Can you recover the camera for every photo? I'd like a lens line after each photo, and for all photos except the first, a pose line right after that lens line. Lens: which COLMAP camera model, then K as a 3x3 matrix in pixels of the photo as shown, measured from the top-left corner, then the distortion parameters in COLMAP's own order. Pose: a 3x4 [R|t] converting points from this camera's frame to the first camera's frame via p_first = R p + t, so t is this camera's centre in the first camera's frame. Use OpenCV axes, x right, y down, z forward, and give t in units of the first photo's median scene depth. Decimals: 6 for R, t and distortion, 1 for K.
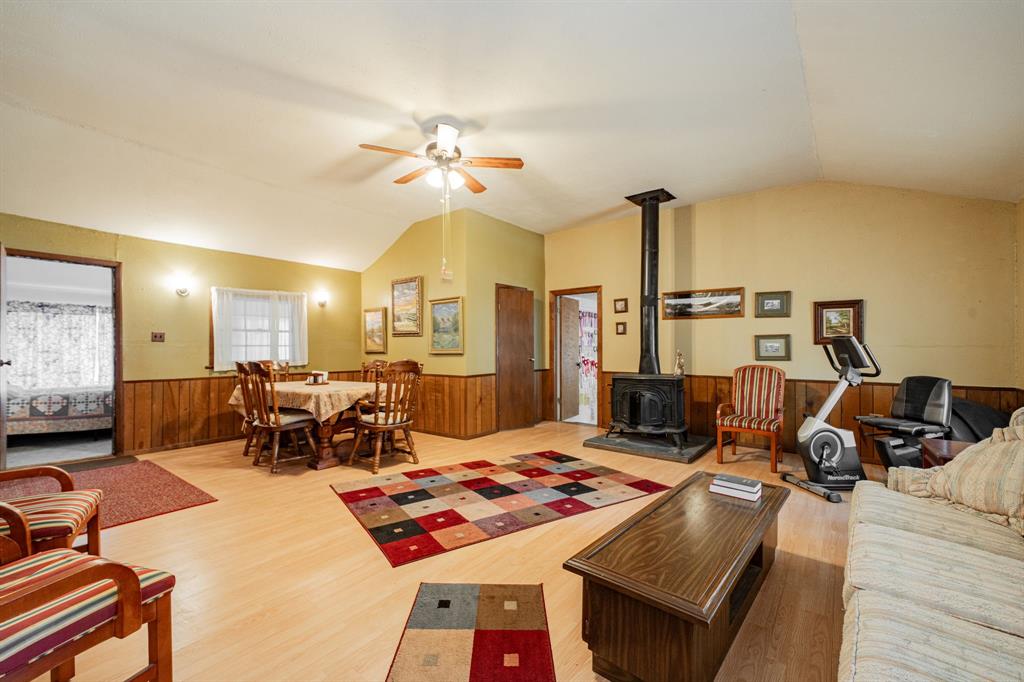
lens RADIAL K [[420.5, 0, 508.7], [0, 420.5, 342.6], [0, 0, 1]] dist [-0.000170, -0.000173]
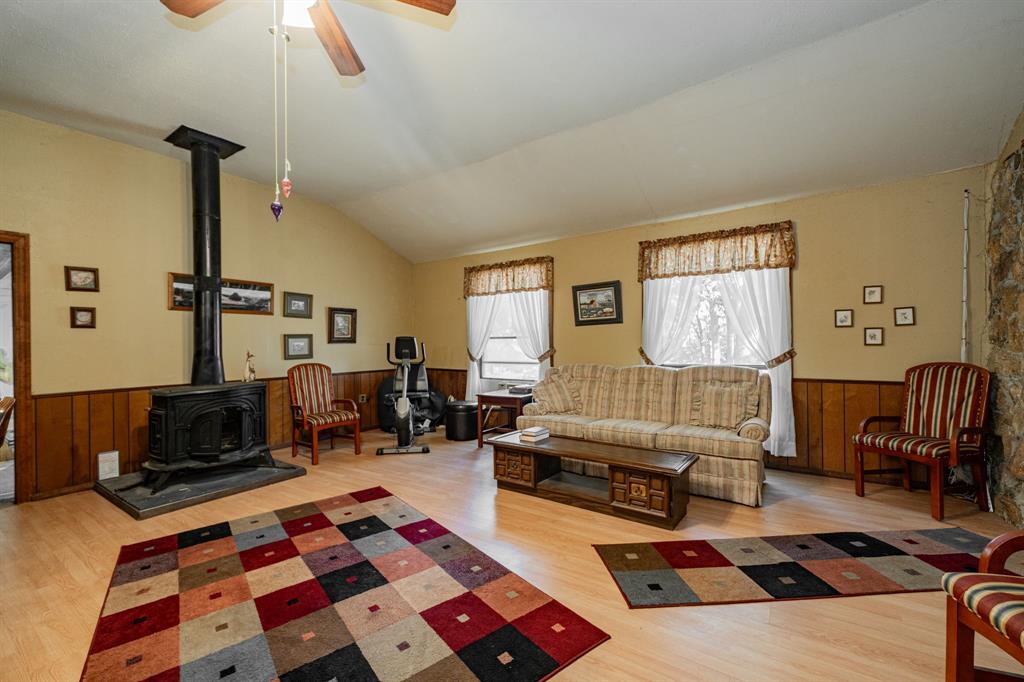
lens RADIAL K [[420.5, 0, 508.7], [0, 420.5, 342.6], [0, 0, 1]] dist [-0.000170, -0.000173]
pose [[-0.074247, 0.001299, 0.997239, -0.436851], [0.002468, 0.999996, -0.001119, 0.004212], [-0.997237, 0.002378, -0.074250, 0.535386]]
